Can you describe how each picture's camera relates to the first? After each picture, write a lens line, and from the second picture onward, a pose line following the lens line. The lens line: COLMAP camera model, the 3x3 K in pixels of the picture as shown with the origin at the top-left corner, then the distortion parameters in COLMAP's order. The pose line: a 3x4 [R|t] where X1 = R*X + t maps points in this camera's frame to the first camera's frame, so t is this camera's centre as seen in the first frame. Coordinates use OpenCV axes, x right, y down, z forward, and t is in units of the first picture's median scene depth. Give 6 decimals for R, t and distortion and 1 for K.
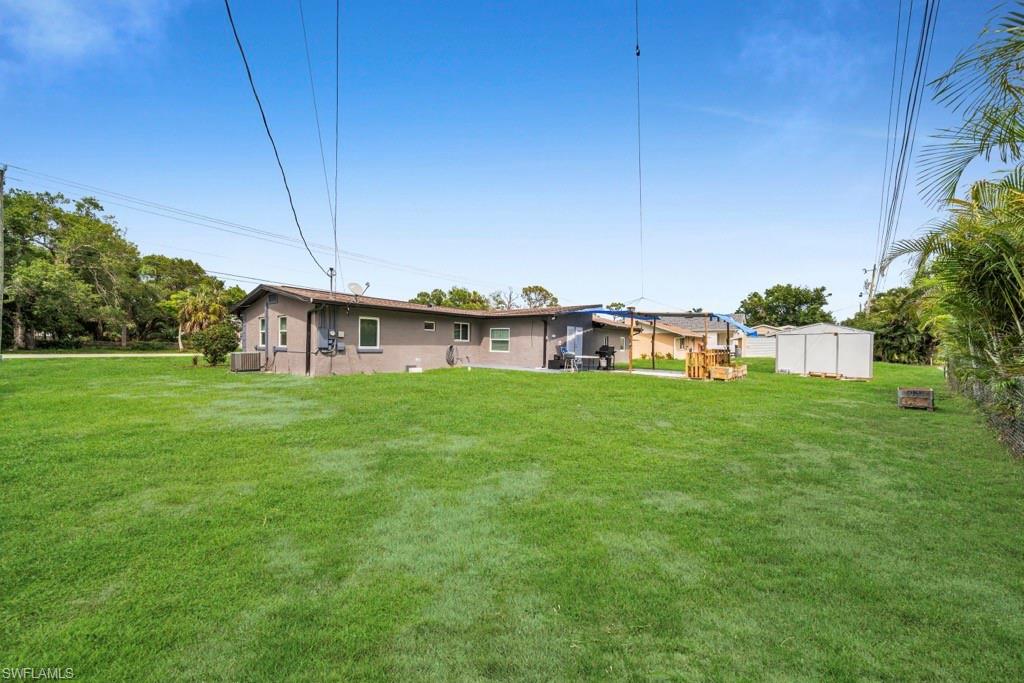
lens RADIAL K [[365.2, 0, 512.0], [0, 365.2, 341.5], [0, 0, 1]] dist [-0.000320, -0.000018]
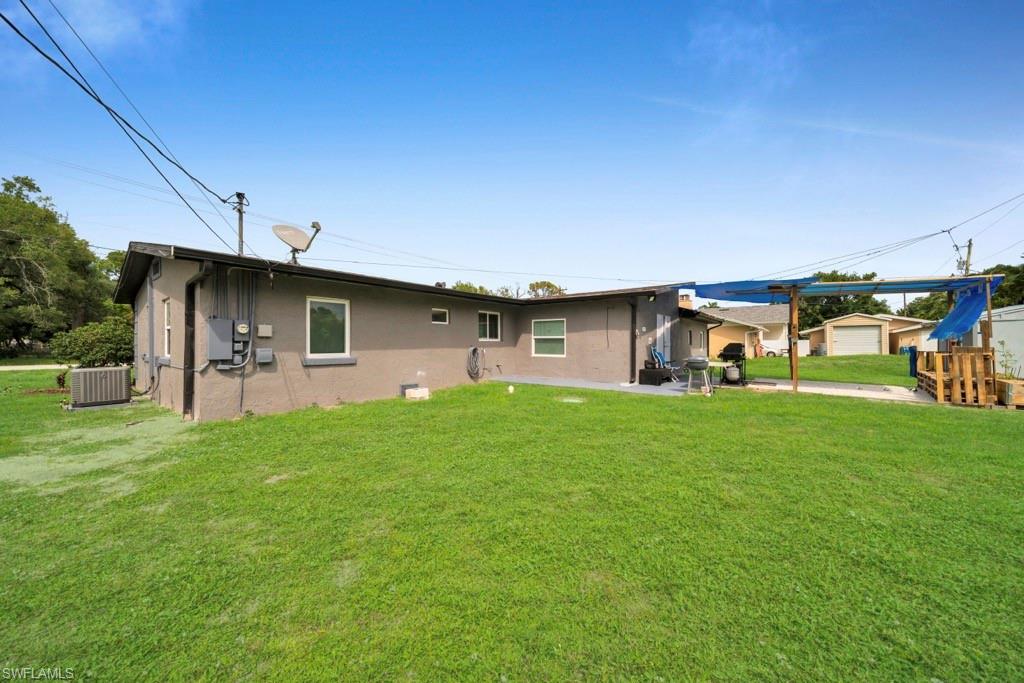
lens RADIAL K [[362.4, 0, 512.9], [0, 362.4, 332.9], [0, 0, 1]] dist [0.000401, -0.000003]
pose [[0.999839, -0.017942, 0.000271, -0.104277], [0.017943, 0.999615, -0.021162, -0.000438], [0.000109, 0.021163, 0.999776, 0.396723]]
